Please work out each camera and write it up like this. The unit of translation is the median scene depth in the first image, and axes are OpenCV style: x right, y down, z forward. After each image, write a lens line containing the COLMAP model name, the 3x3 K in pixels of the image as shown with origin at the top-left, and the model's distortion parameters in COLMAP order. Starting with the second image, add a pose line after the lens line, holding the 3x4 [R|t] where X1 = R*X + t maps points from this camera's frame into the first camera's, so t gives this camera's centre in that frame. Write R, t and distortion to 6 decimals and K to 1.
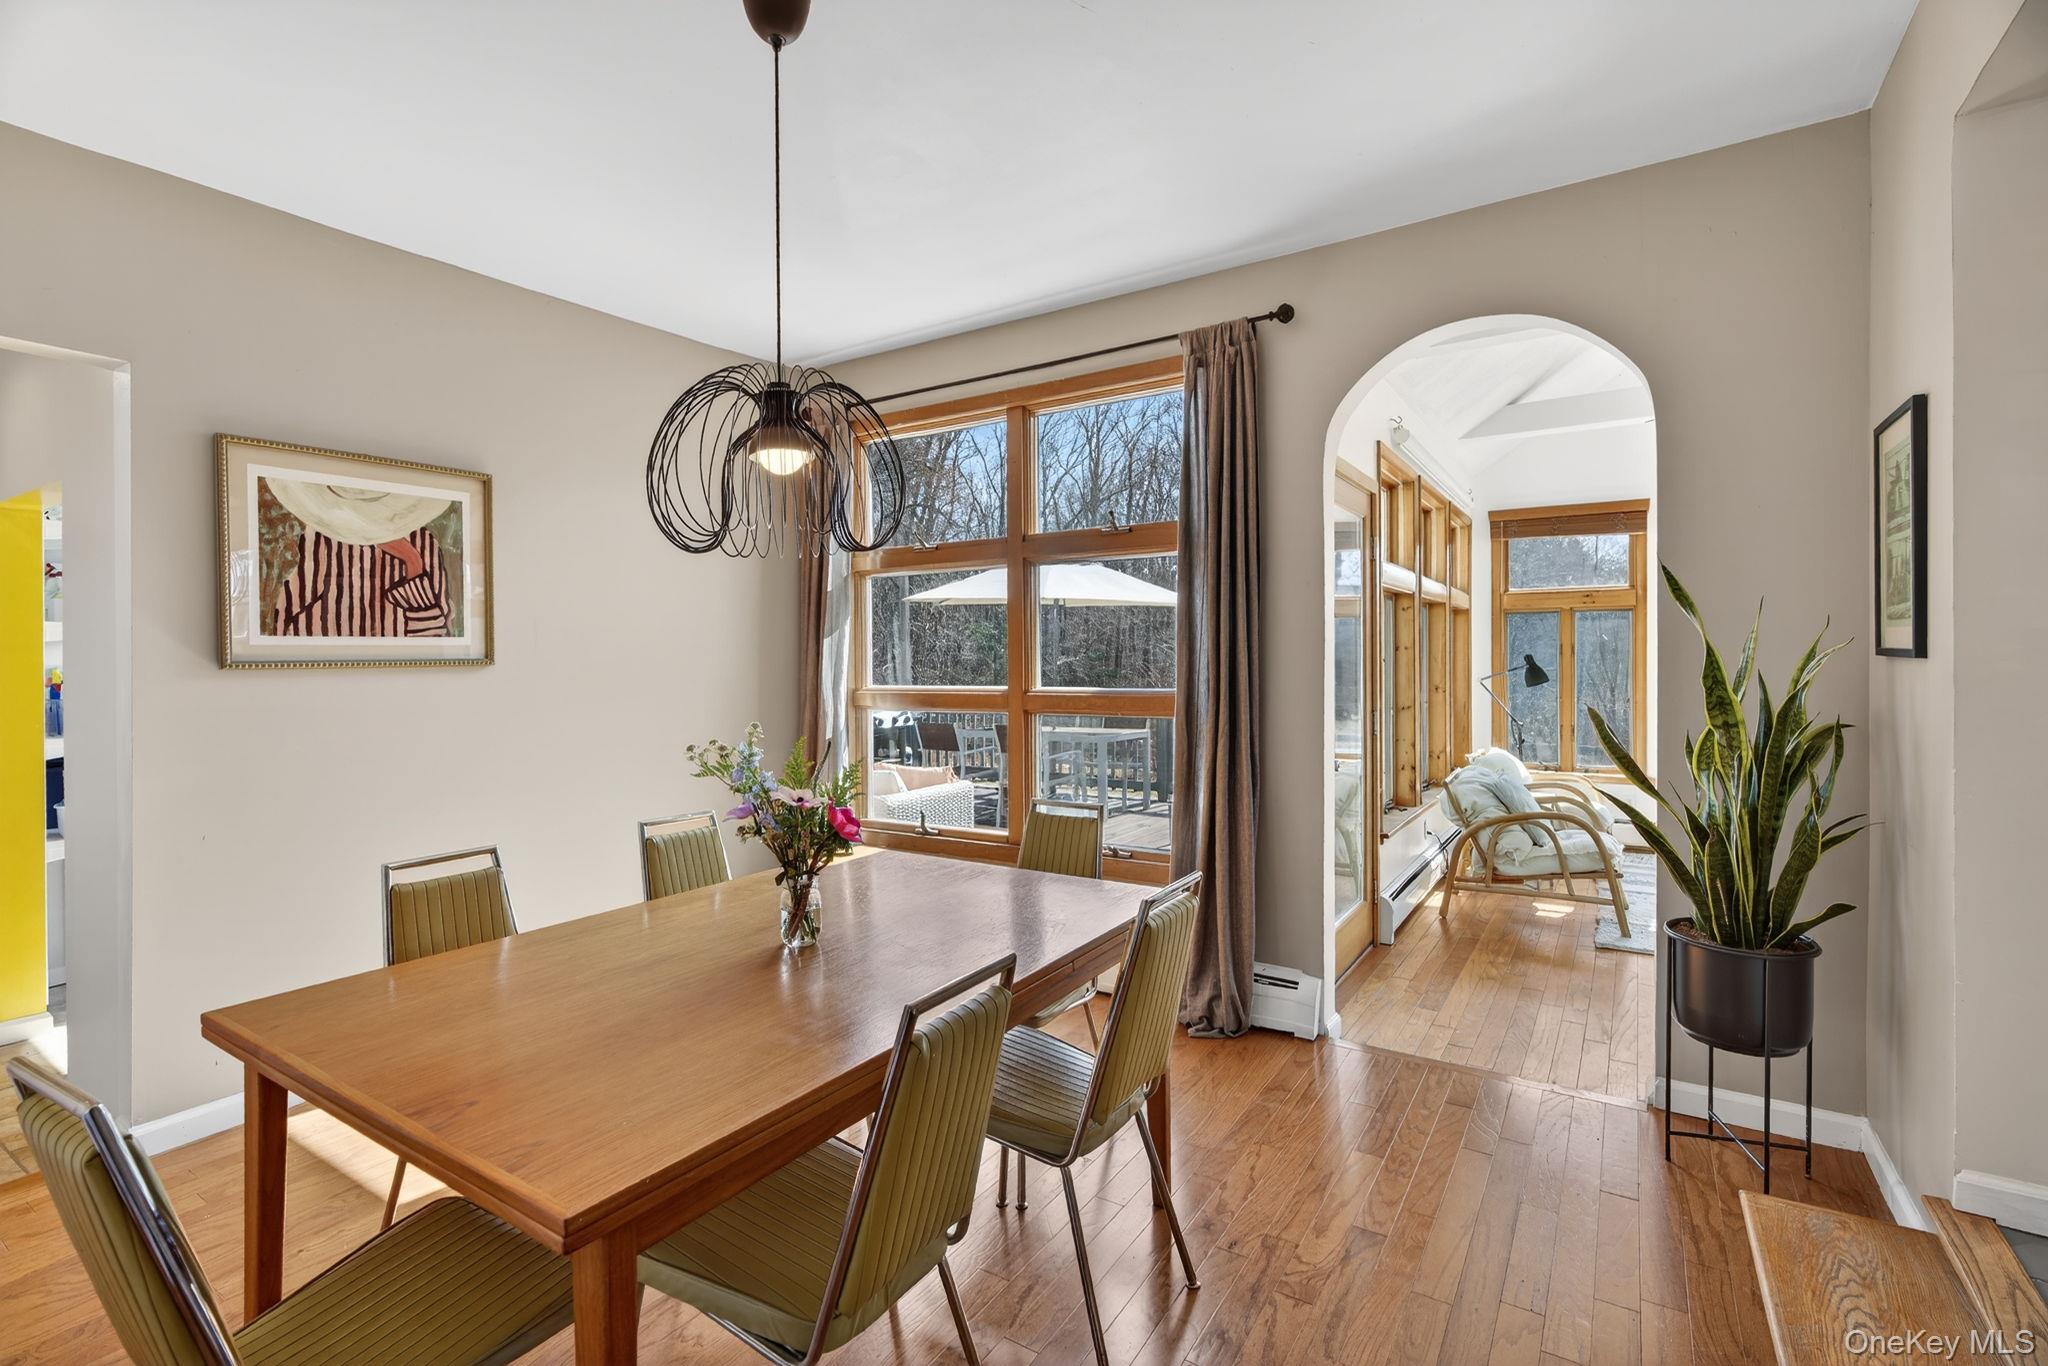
lens RADIAL K [[933.3, 0, 1014.6], [0, 933.3, 659.9], [0, 0, 1]] dist [0.001259, 0.000241]
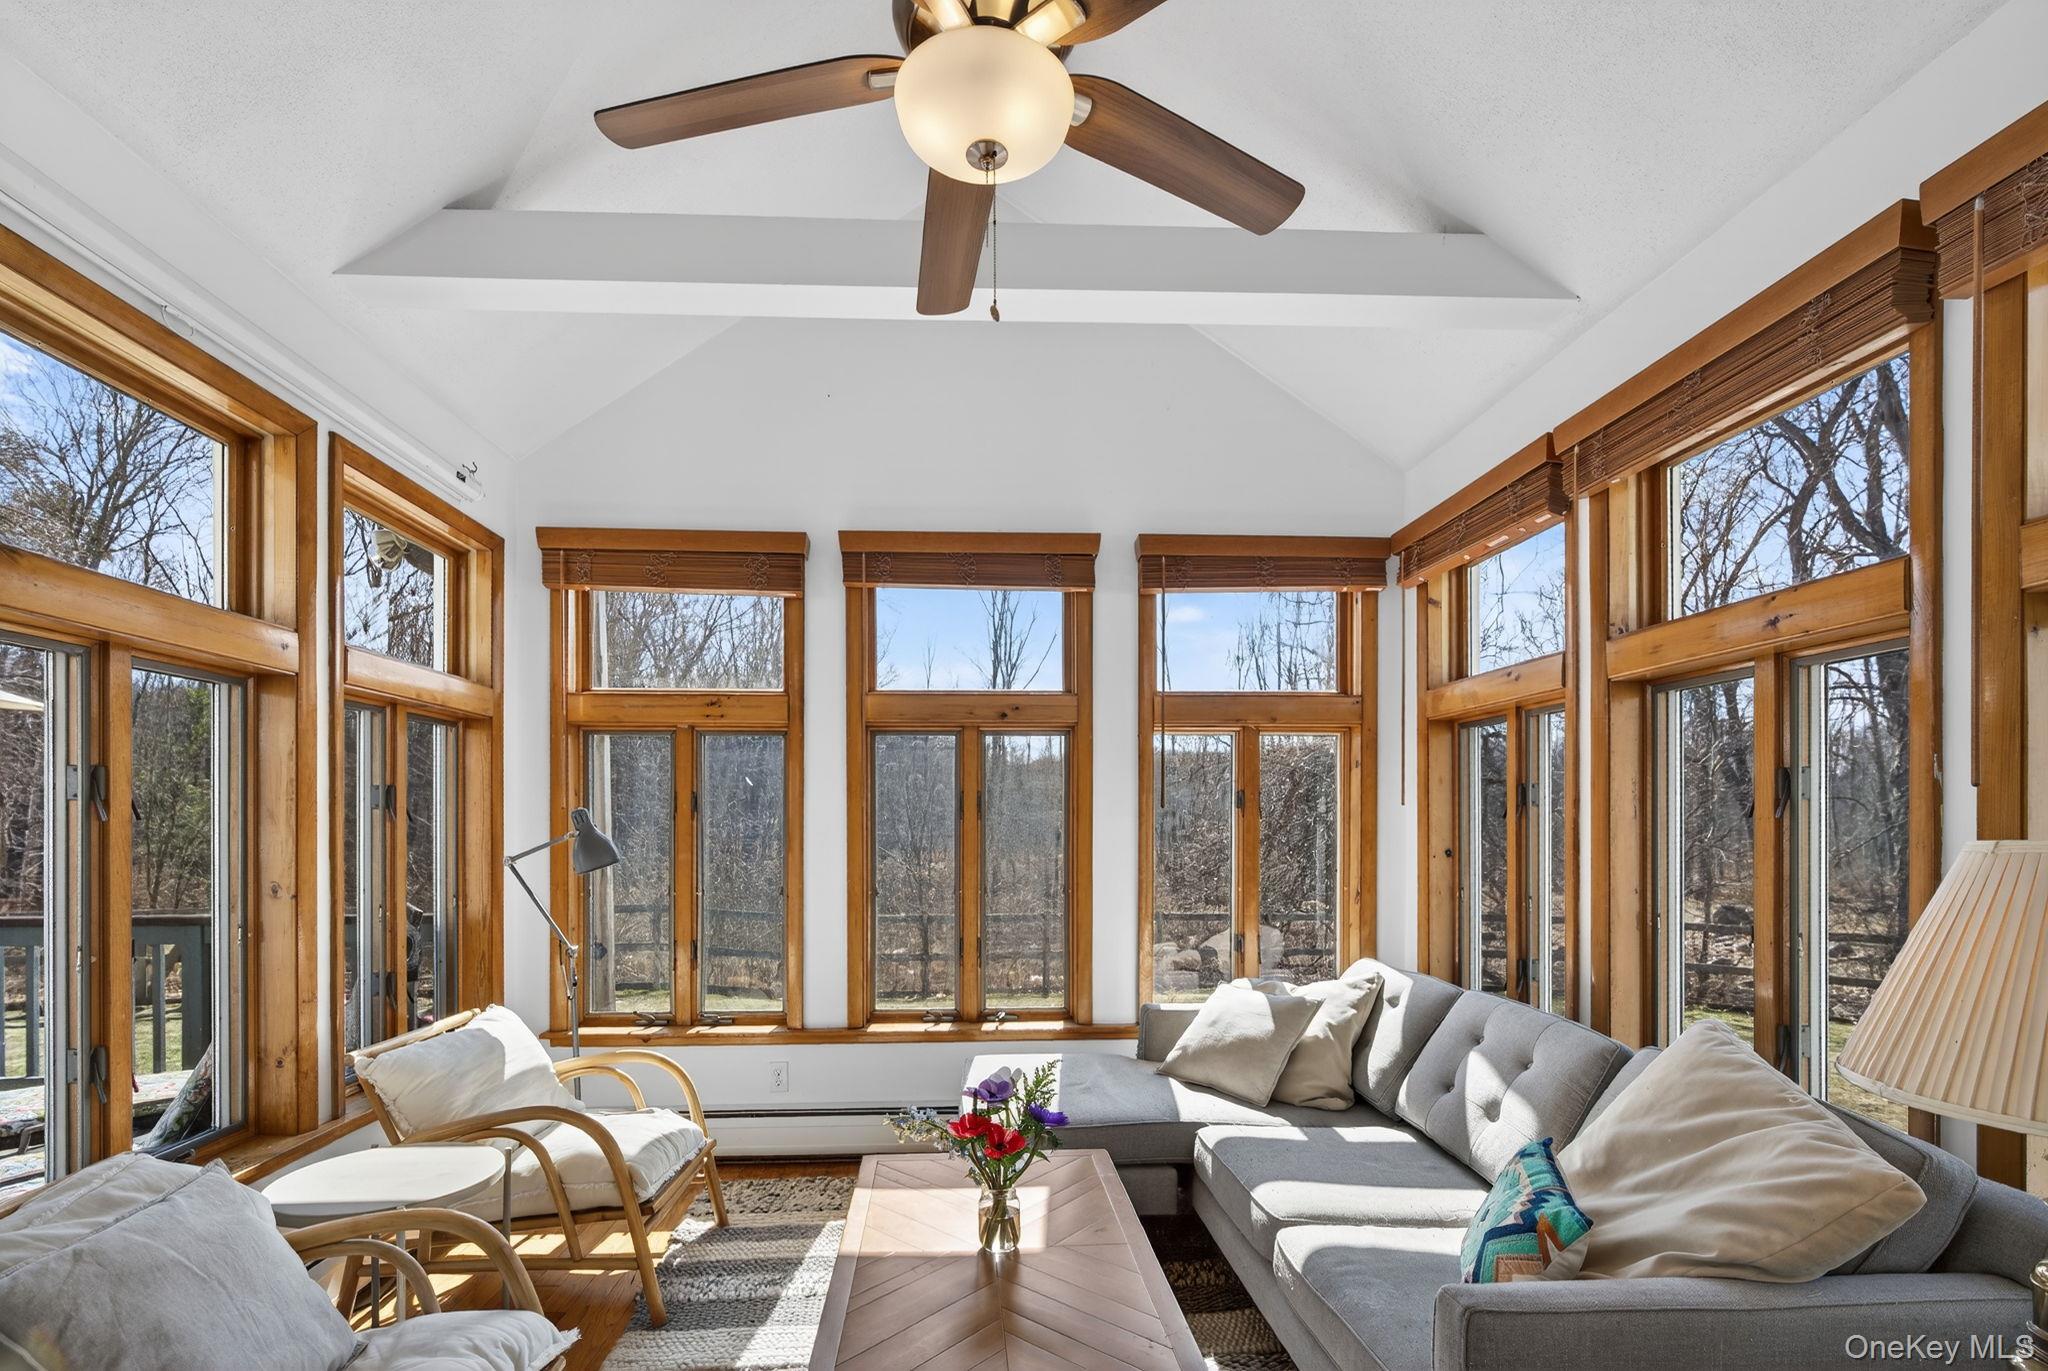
lens RADIAL K [[947.1, 0, 1013.2], [0, 947.1, 823.8], [0, 0, 1]] dist [0.002573, 0.000600]
pose [[0.806622, 0.002911, 0.591061, 0.641861], [-0.005052, 0.999985, 0.001969, 0.000575], [-0.591046, -0.004574, 0.806625, 0.674706]]
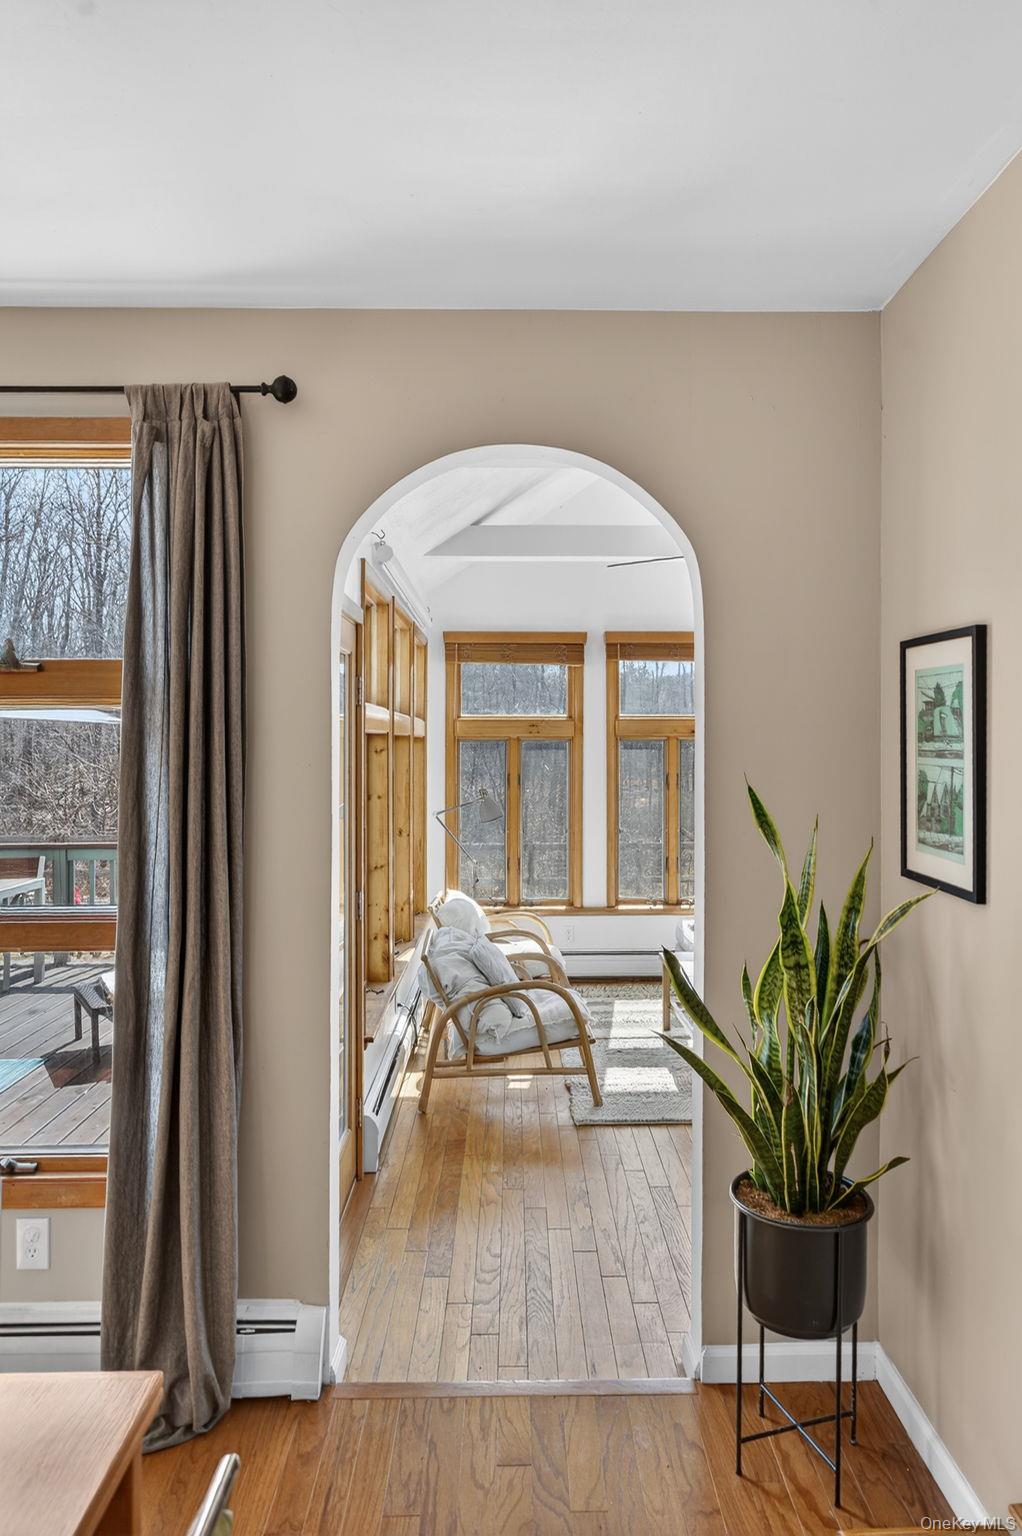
lens RADIAL K [[1010.9, 0, 518.4], [0, 1010.9, 738.2], [0, 0, 1]] dist [-0.002605, 0.001919]
pose [[0.828224, 0.007542, 0.560346, 0.004220], [-0.004283, 0.999965, -0.007129, -0.071814], [-0.560380, 0.003505, 0.828228, 0.187155]]
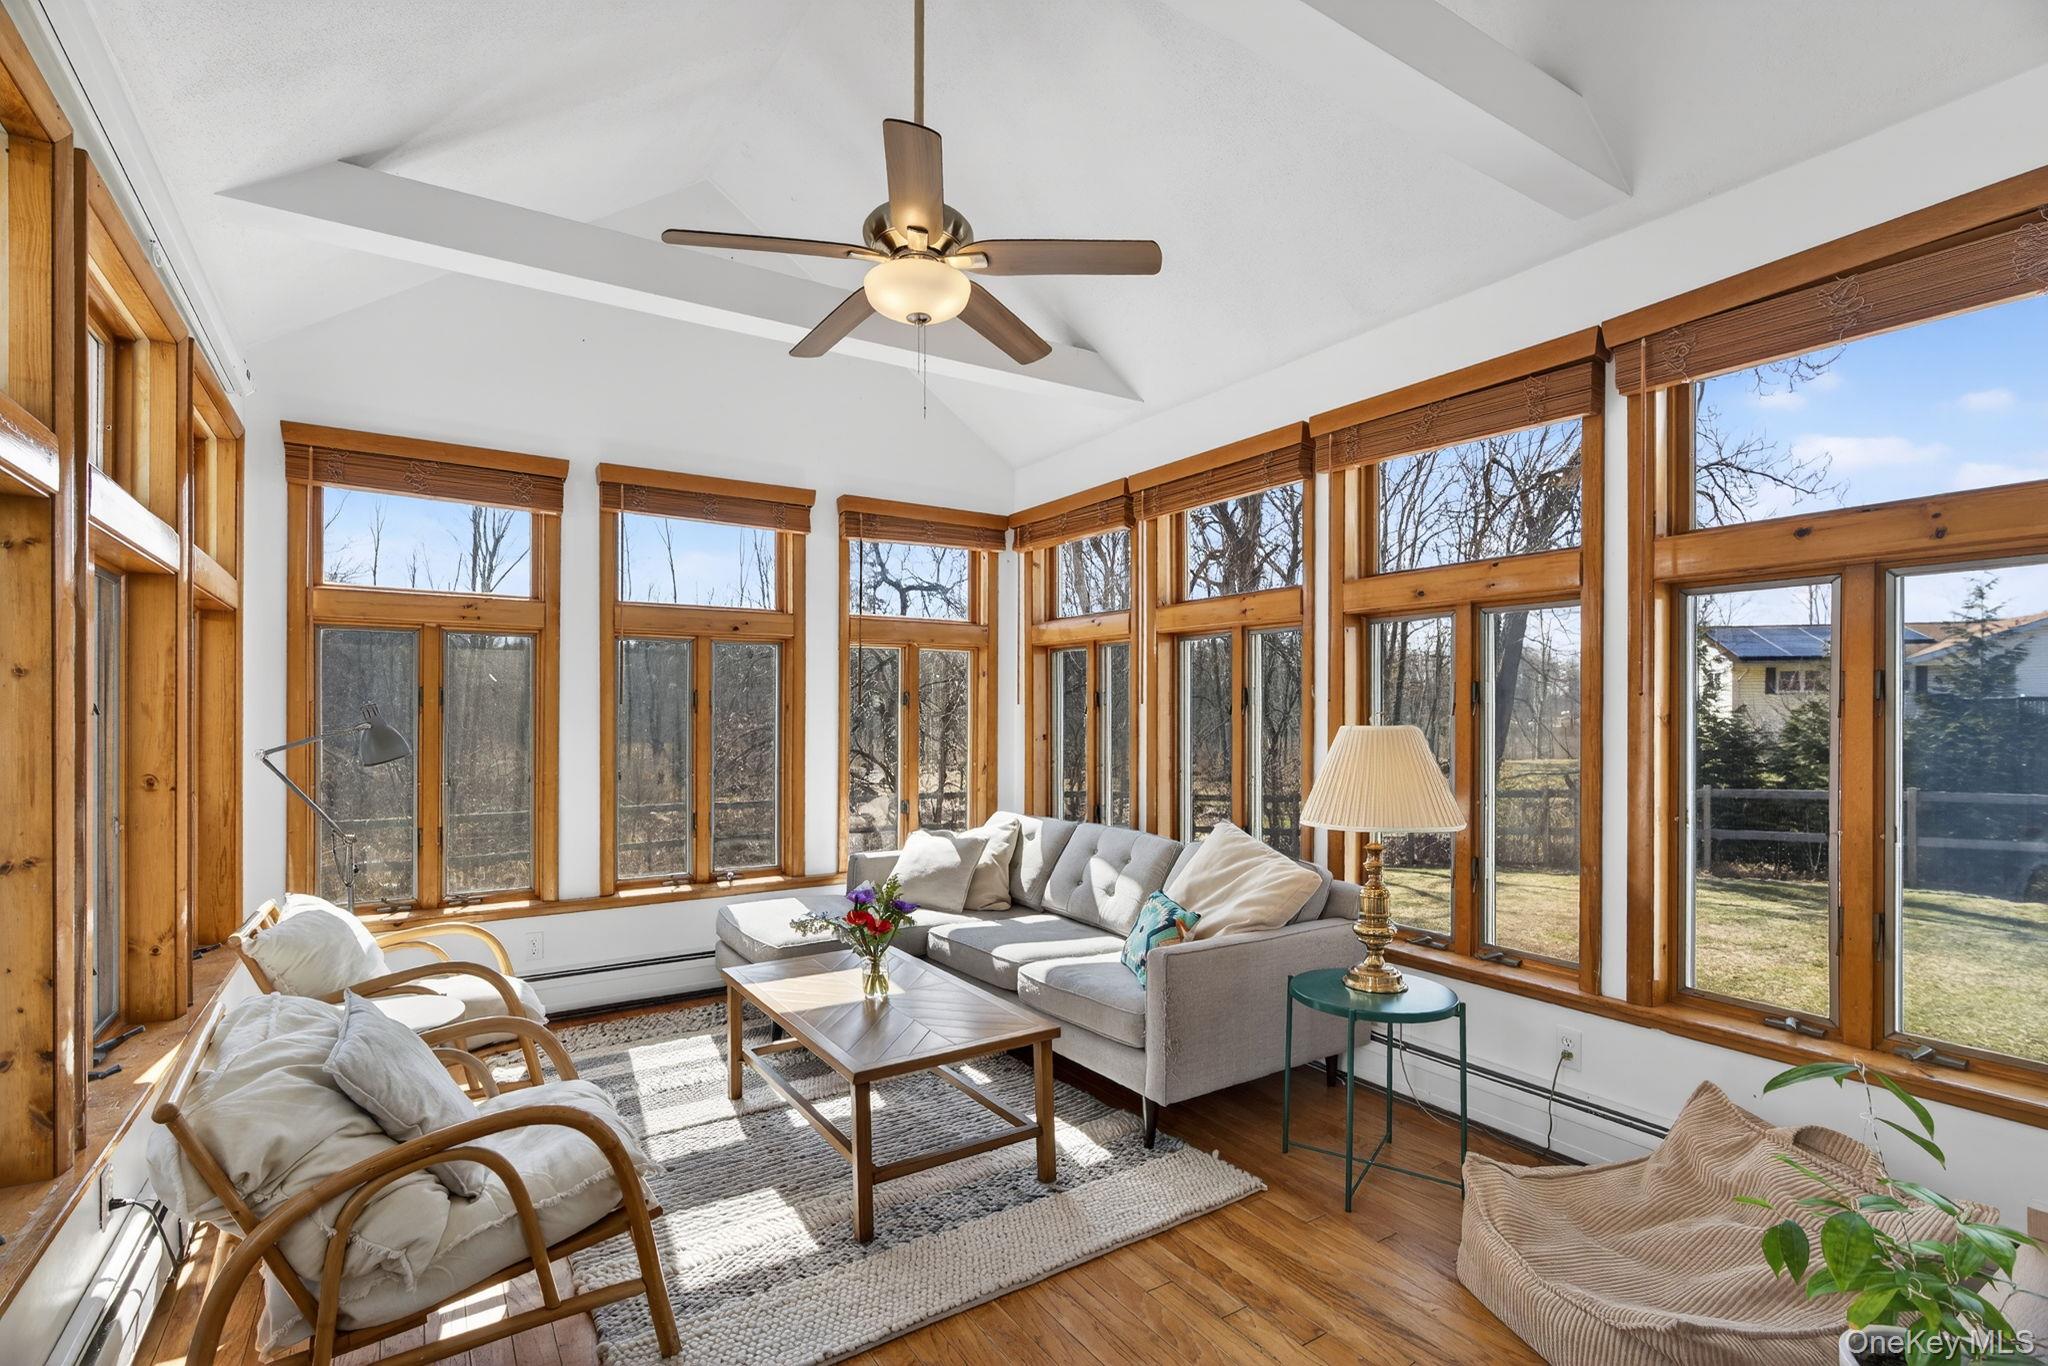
lens RADIAL K [[938.1, 0, 994.0], [0, 938.1, 713.2], [0, 0, 1]] dist [0.002115, 0.000877]
pose [[0.411816, 0.005766, 0.911249, 0.316935], [-0.004975, 0.999979, -0.004079, 0.000600], [-0.911254, -0.002854, 0.411836, 0.683449]]
